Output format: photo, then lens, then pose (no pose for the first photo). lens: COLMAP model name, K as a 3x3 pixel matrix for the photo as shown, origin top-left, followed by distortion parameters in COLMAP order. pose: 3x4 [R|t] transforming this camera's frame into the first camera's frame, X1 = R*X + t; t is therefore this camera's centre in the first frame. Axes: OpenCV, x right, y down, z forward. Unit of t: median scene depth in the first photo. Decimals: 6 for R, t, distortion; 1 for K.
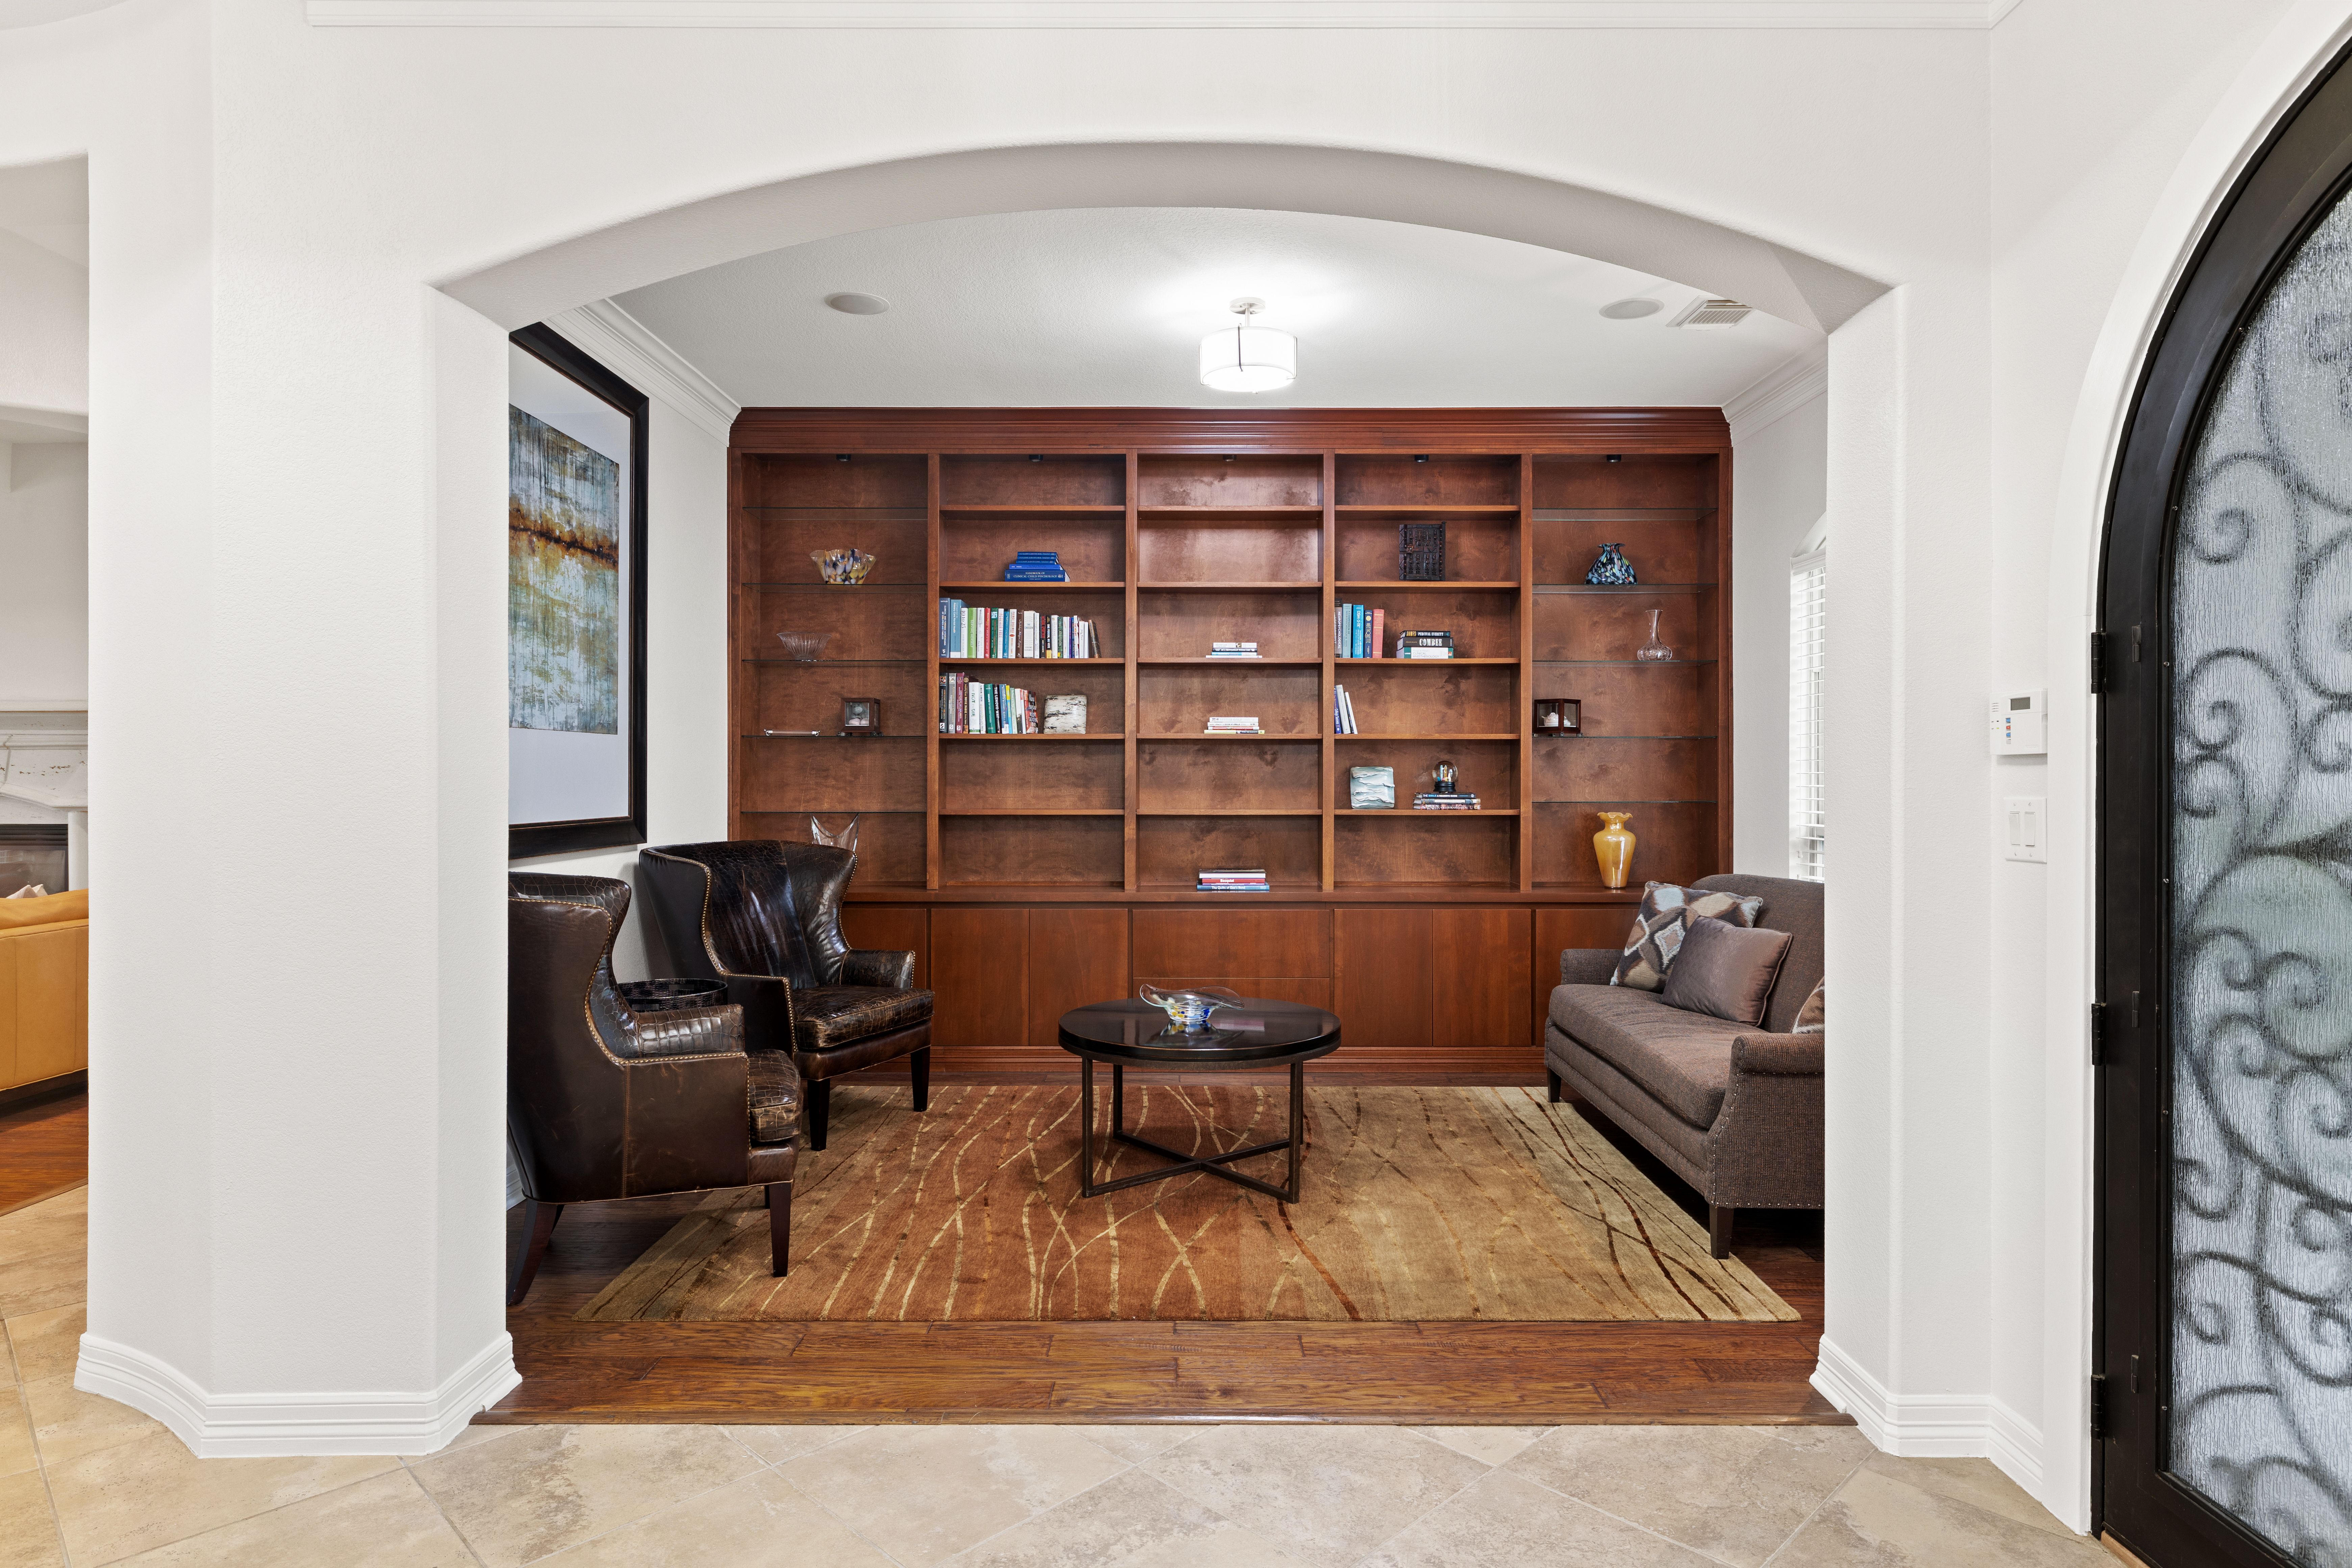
lens RADIAL K [[1320.1, 0, 1196.2], [0, 1320.1, 773.1], [0, 0, 1]] dist [0.001799, 0.000233]
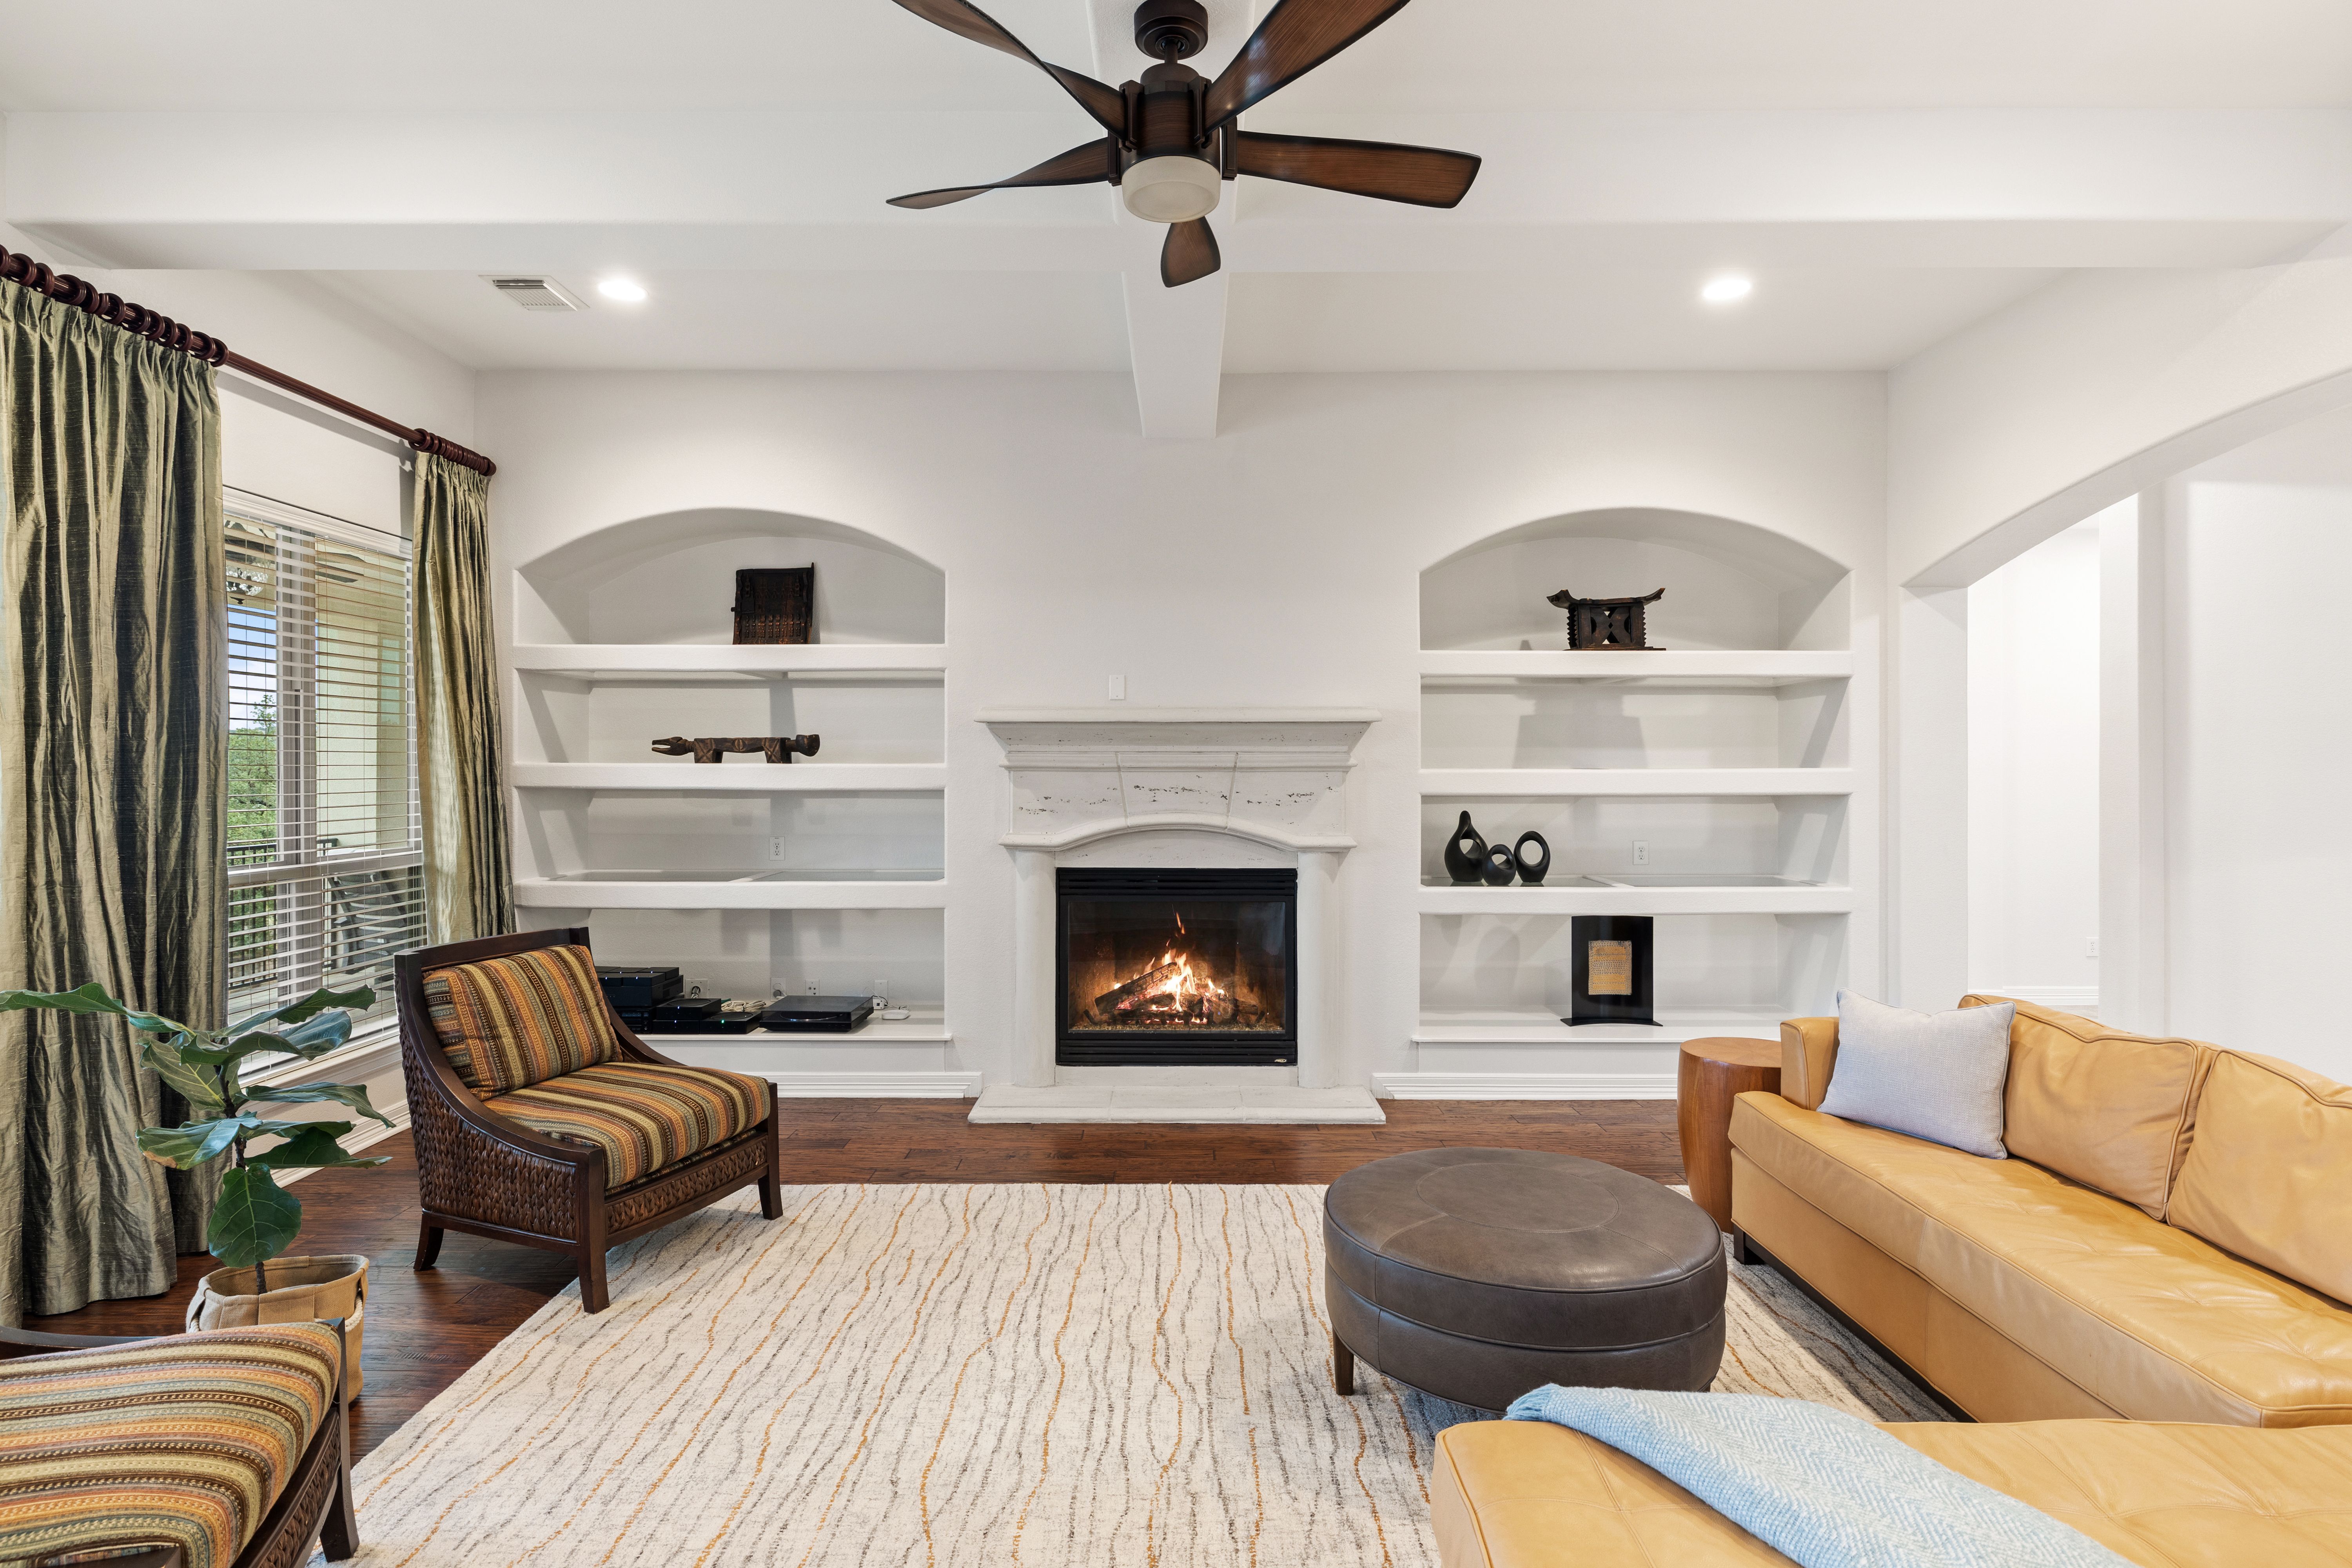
lens RADIAL K [[1196.5, 0, 1171.7], [0, 1196.5, 776.0], [0, 0, 1]] dist [-0.001232, 0.001830]
pose [[0.999917, 0.000876, -0.012816, -1.438069], [-0.000868, 0.999999, 0.000625, -0.024251], [0.012817, -0.000613, 0.999918, 0.487238]]
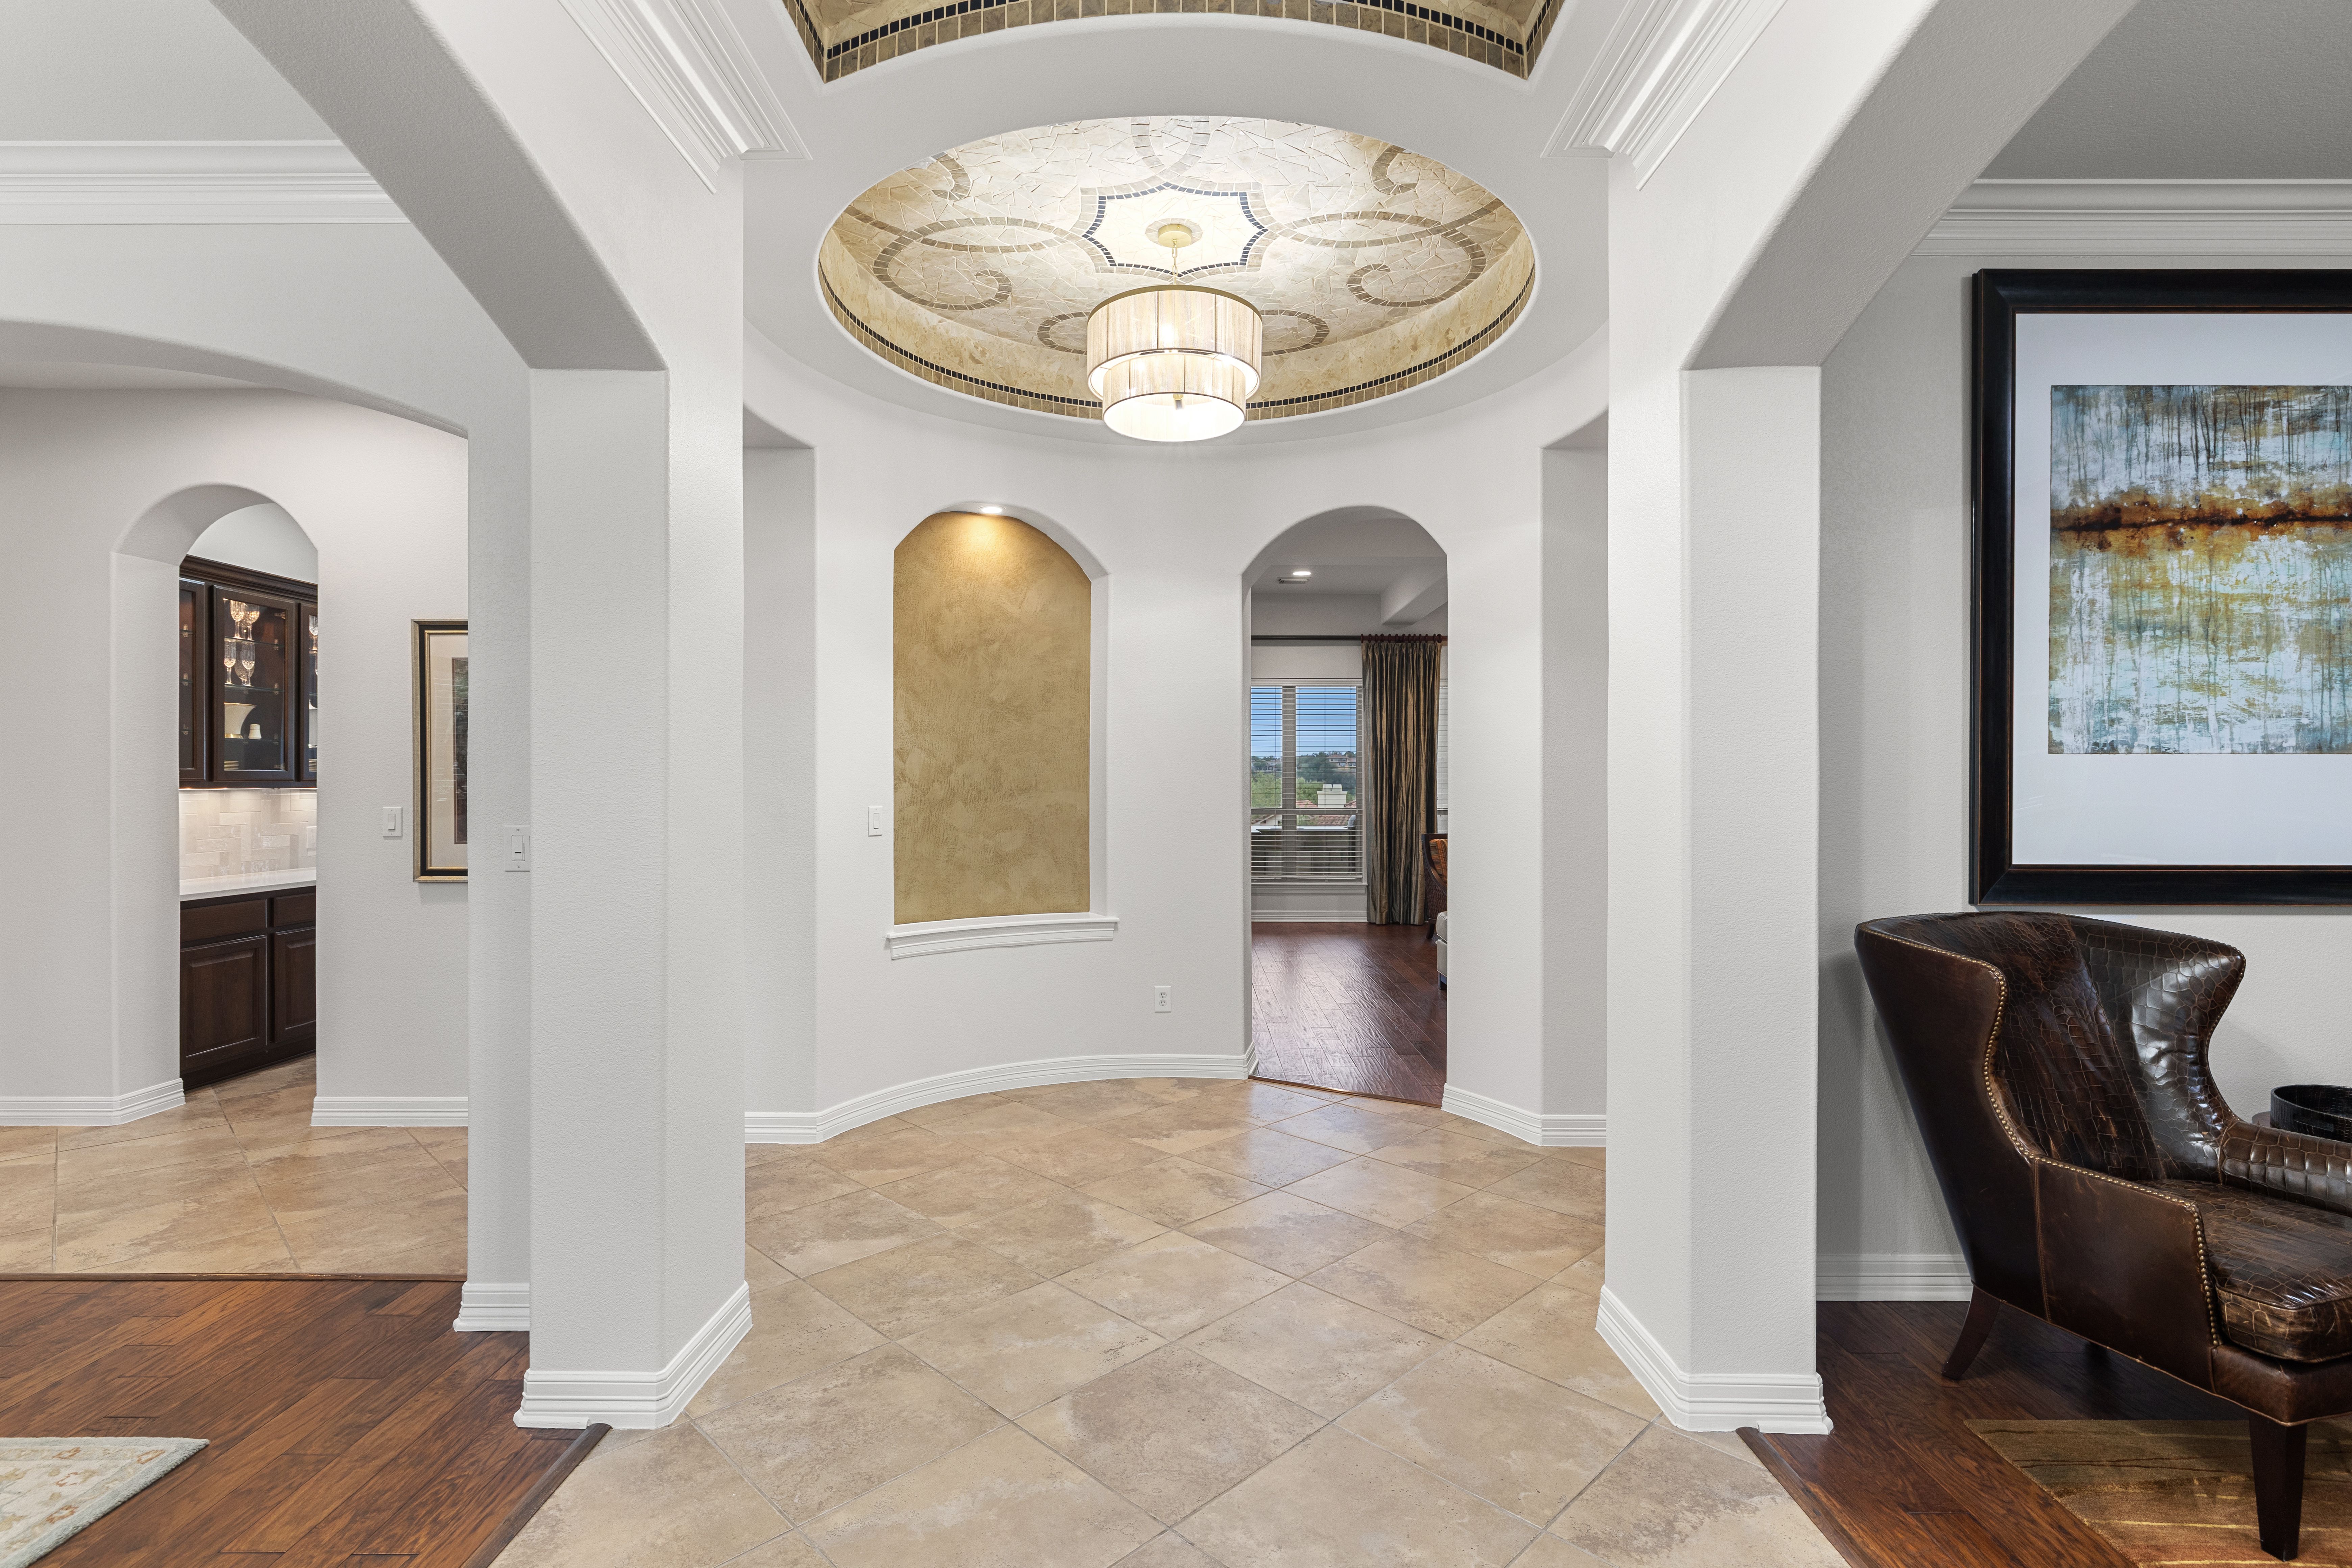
lens RADIAL K [[1124.1, 0, 1170.5], [0, 1124.1, 779.2], [0, 0, 1]] dist [-0.003352, 0.002011]
pose [[-0.005742, -0.000220, -0.999983, 0.187733], [-0.001718, 0.999999, -0.000210, -0.013385], [0.999982, 0.001717, -0.005742, 0.301328]]
